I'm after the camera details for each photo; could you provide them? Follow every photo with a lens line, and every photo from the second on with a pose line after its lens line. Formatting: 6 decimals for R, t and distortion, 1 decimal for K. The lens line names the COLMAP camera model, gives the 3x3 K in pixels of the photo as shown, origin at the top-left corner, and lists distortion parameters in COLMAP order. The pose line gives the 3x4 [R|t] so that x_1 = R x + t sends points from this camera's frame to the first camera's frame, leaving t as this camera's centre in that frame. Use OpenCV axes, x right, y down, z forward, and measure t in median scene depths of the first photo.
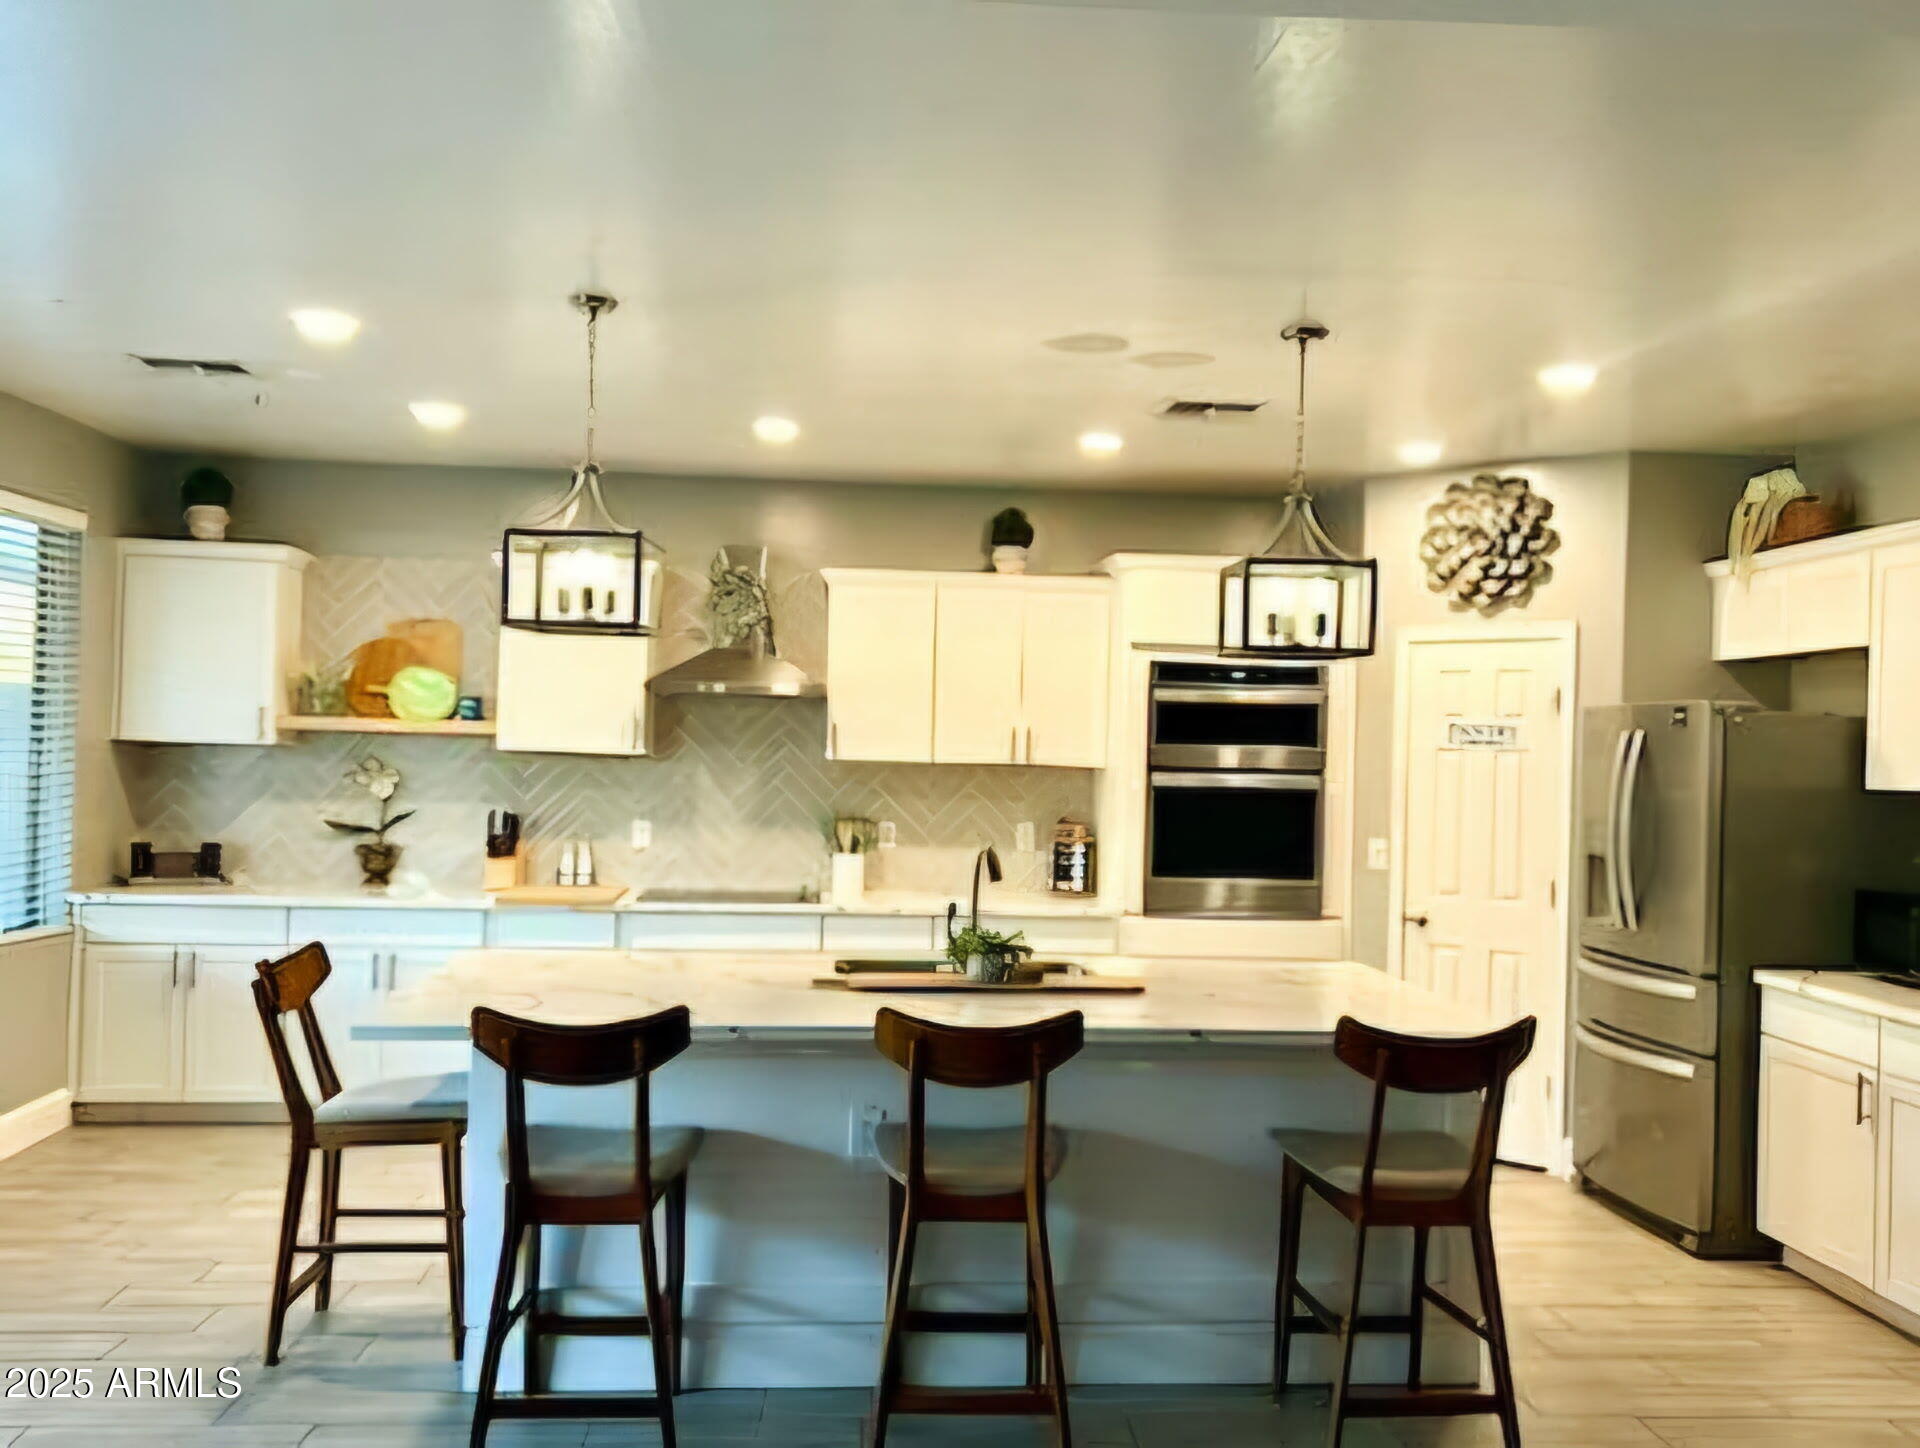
lens RADIAL K [[1809.3, 0, 960.0], [0, 1809.3, 724.0], [0, 0, 1]] dist [0.137274, -0.004360]
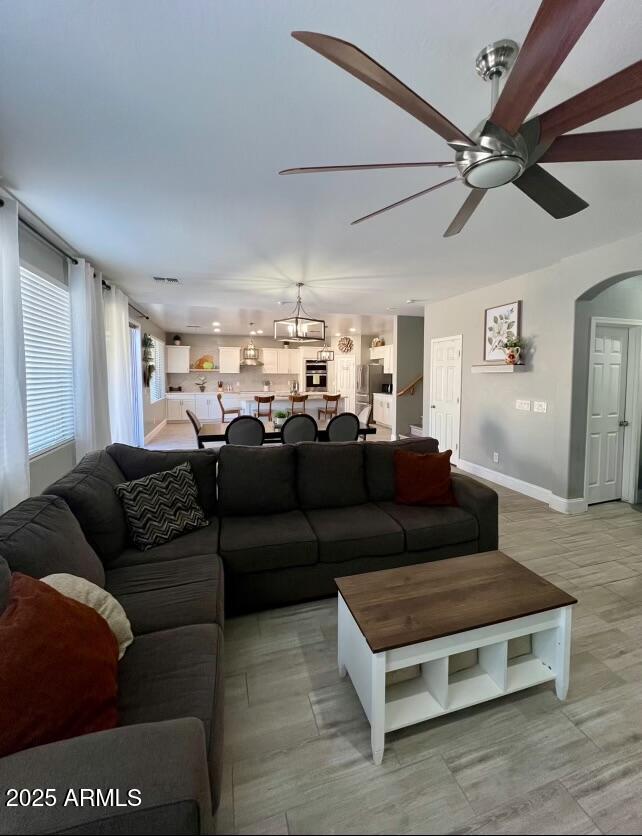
lens RADIAL K [[341.5, 0, 322.8], [0, 341.5, 392.5], [0, 0, 1]] dist [0.000280, 0.000001]
pose [[0.973753, -0.034177, 0.225028, -0.163119], [0.018821, 0.997367, 0.070035, 0.003297], [-0.226829, -0.063961, 0.971832, -0.479424]]
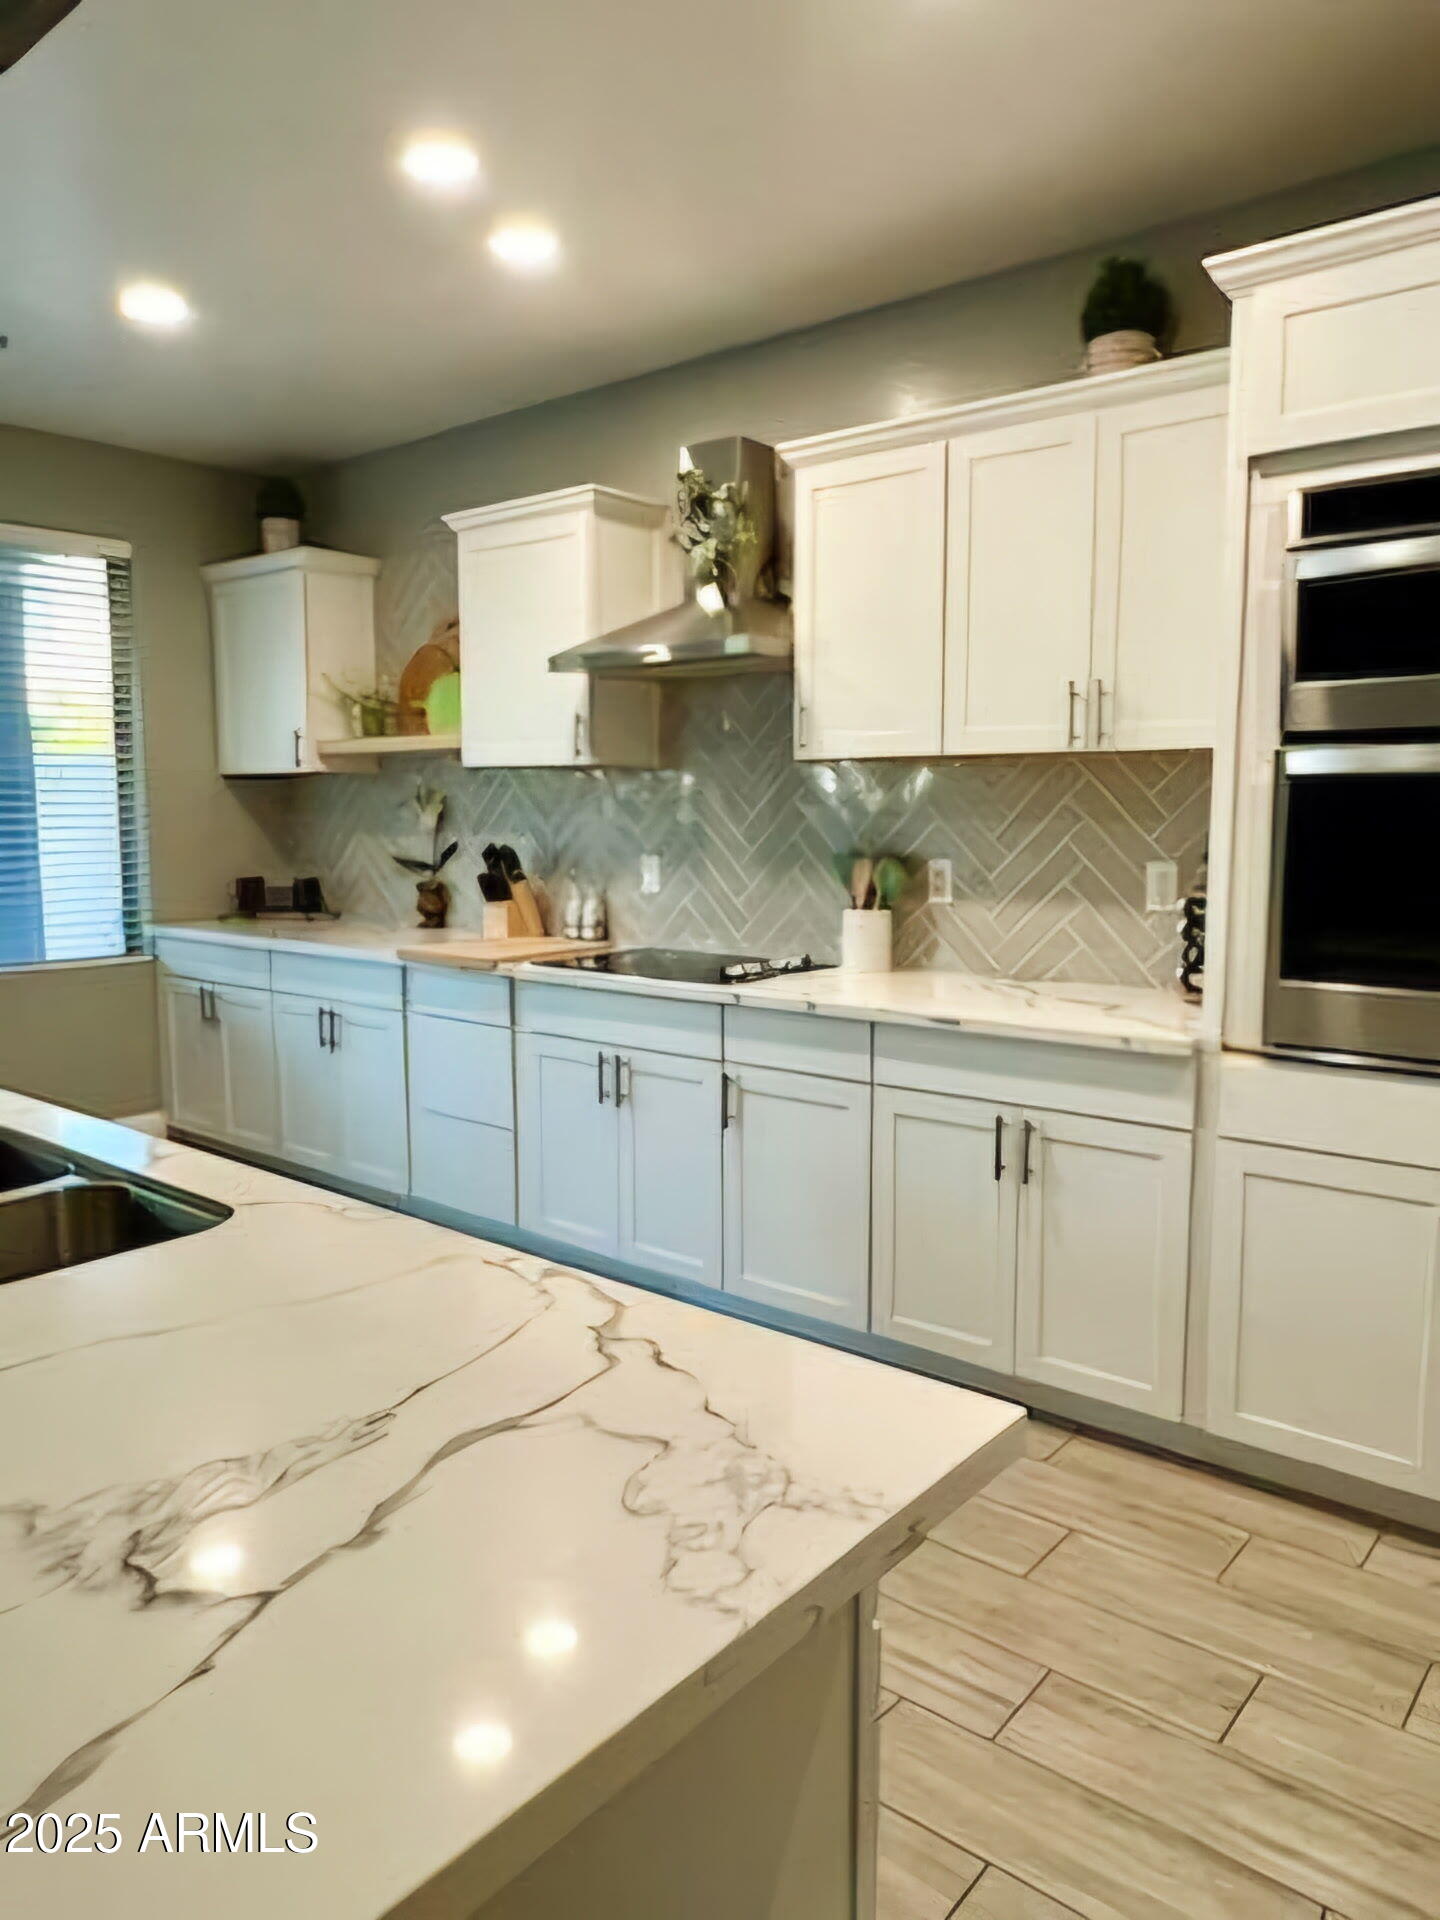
lens RADIAL K [[1382.6, 0, 603.5], [0, 1382.6, 964.1], [0, 0, 1]] dist [0.072110, -0.076053]
pose [[0.688426, 0.055964, -0.723144, 0.240458], [0.037301, 0.992968, 0.112356, 0.034318], [0.724347, -0.104322, 0.681498, 0.631564]]
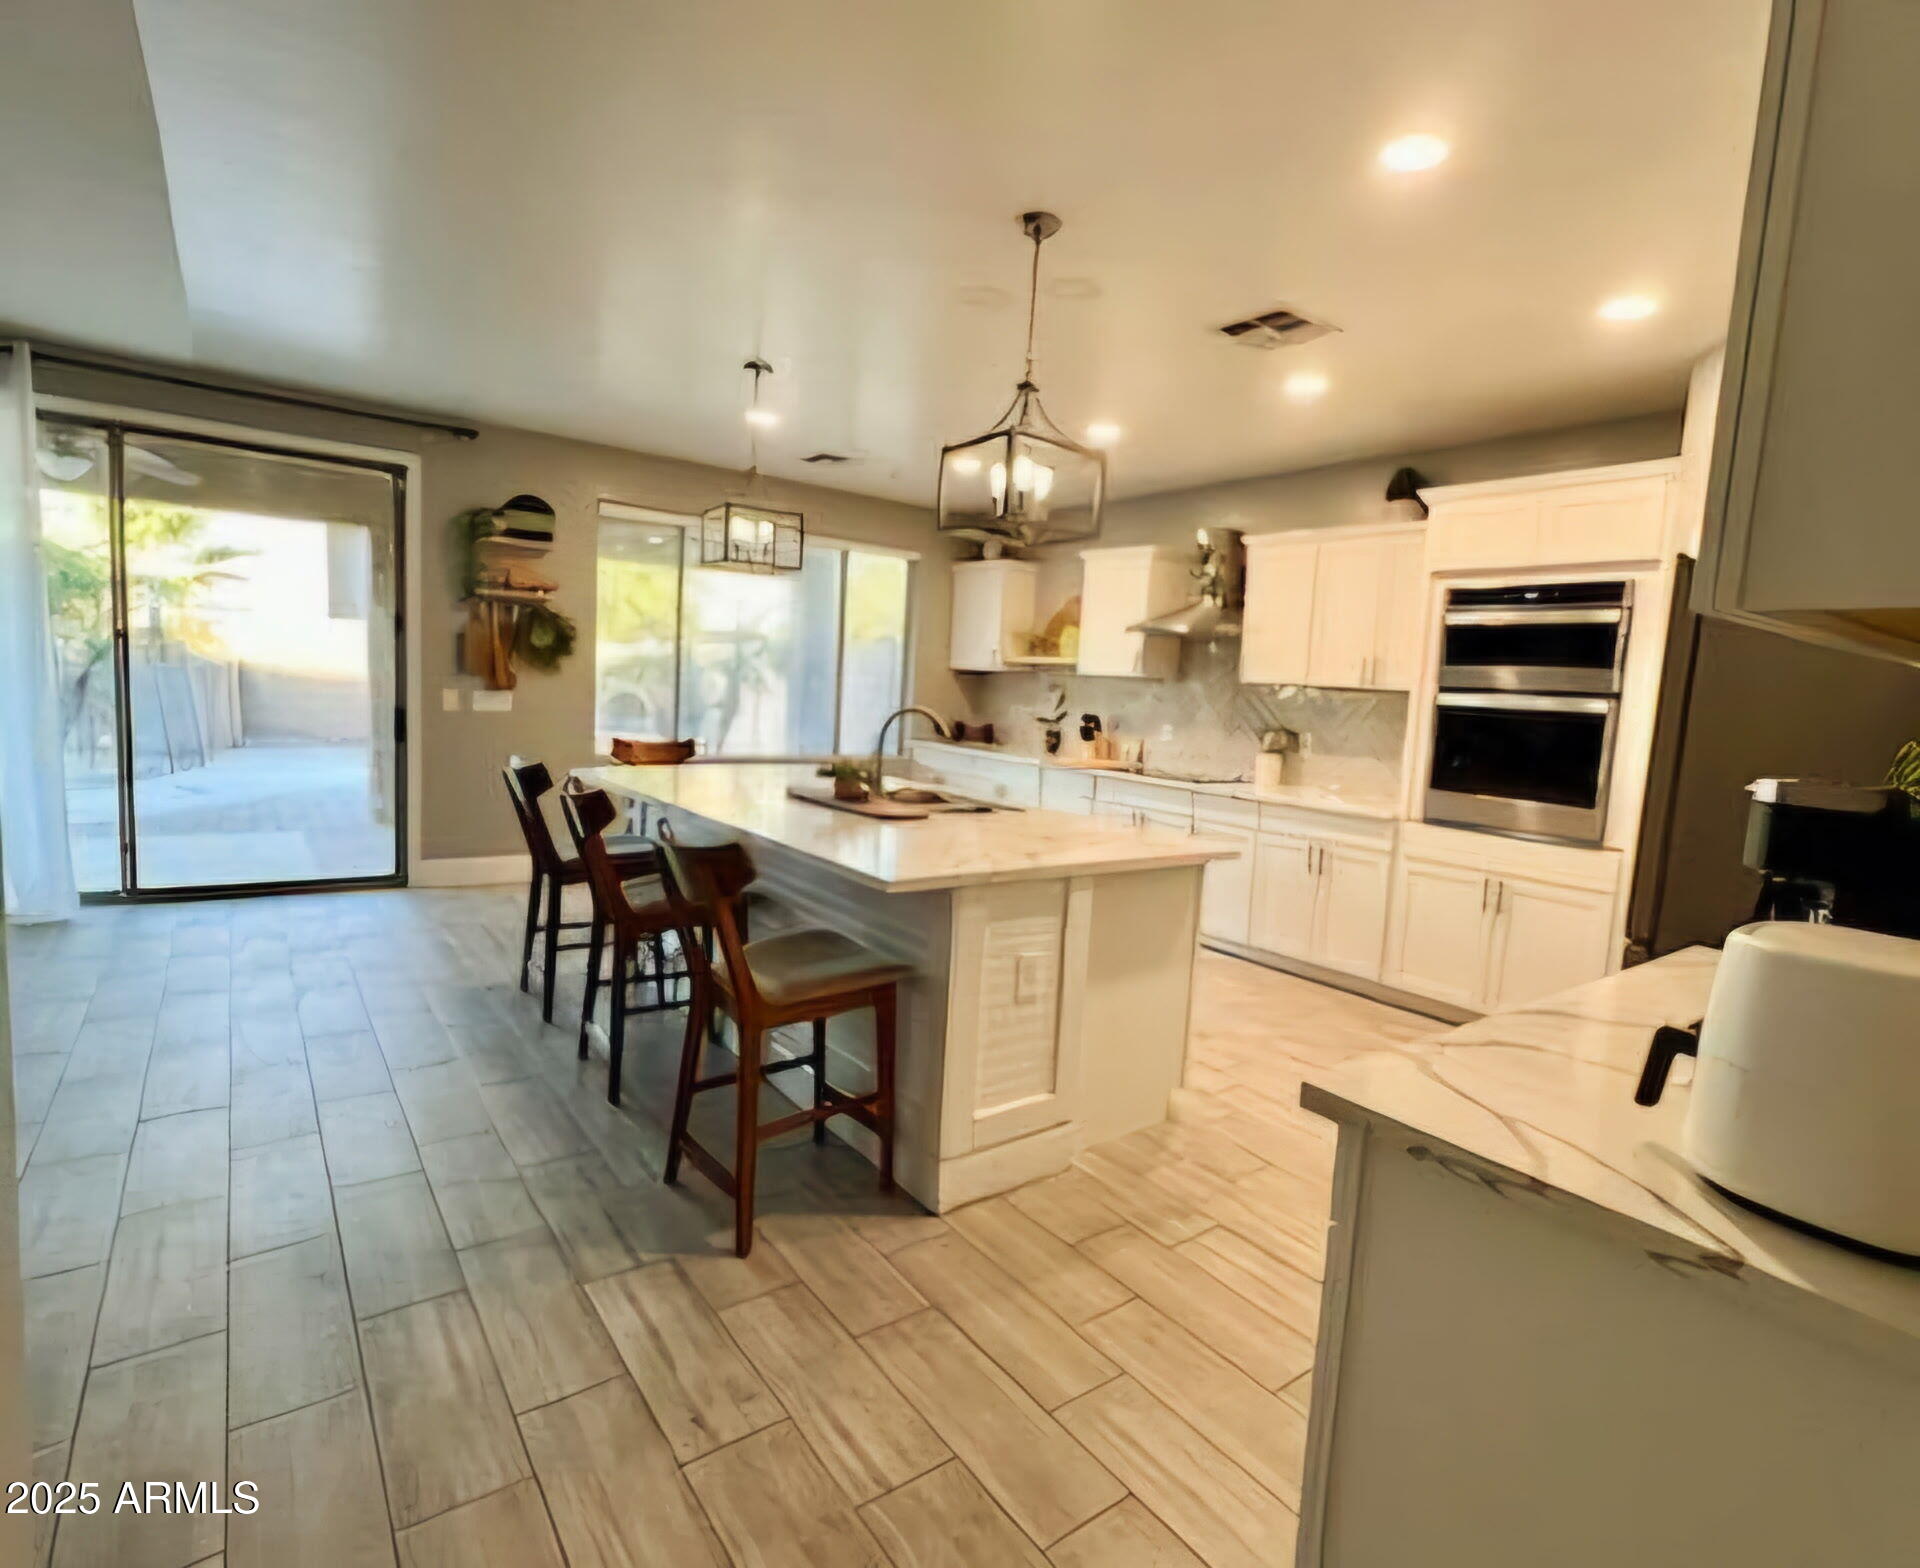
lens RADIAL K [[981.7, 0, 960.0], [0, 981.7, 784.0], [0, 0, 1]] dist [-0.000979, -0.000177]
pose [[0.544165, 0.093474, -0.833755, 0.440512], [-0.032313, 0.995372, 0.090504, 0.036978], [0.838356, -0.022308, 0.544667, 0.439075]]
